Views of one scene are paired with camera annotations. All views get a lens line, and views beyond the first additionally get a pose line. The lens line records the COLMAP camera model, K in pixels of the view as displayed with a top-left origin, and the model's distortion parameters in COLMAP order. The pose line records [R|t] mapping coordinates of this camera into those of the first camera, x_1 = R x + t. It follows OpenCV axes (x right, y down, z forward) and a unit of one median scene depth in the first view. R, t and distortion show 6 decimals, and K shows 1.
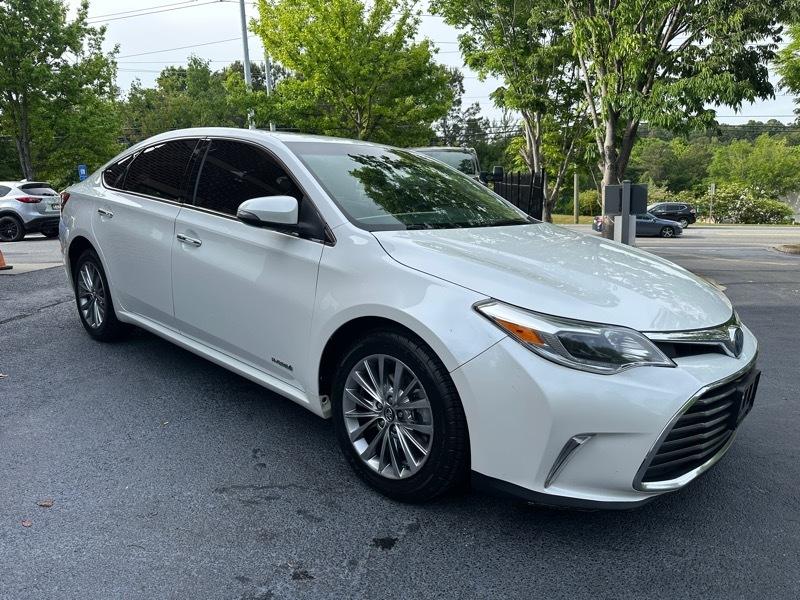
lens RADIAL K [[586.3, 0, 400.0], [0, 586.3, 300.0], [0, 0, 1]] dist [0.038391, -0.040118]
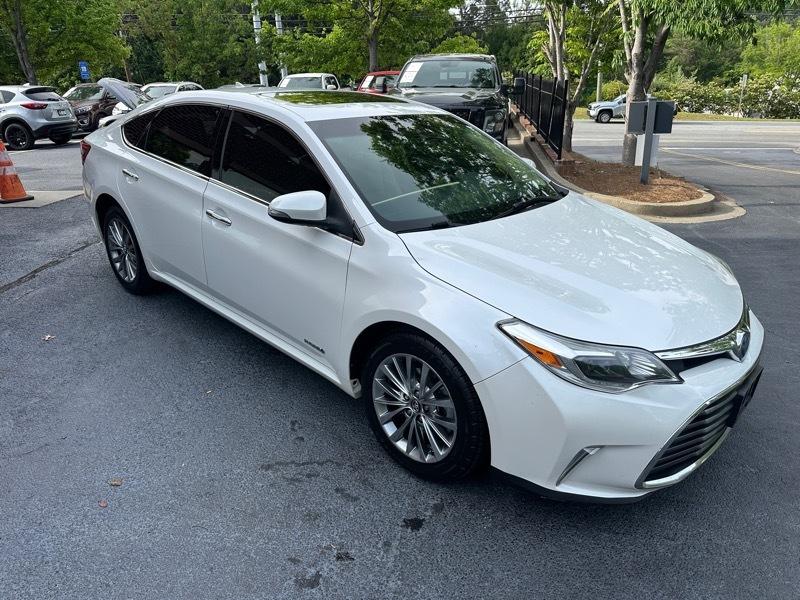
lens RADIAL K [[586.3, 0, 400.0], [0, 586.3, 300.0], [0, 0, 1]] dist [0.038391, -0.040118]
pose [[0.999816, 0.001233, -0.019123, -0.026930], [0.002370, 0.982304, 0.187277, -0.200567], [0.019016, -0.187288, 0.982121, -0.040161]]
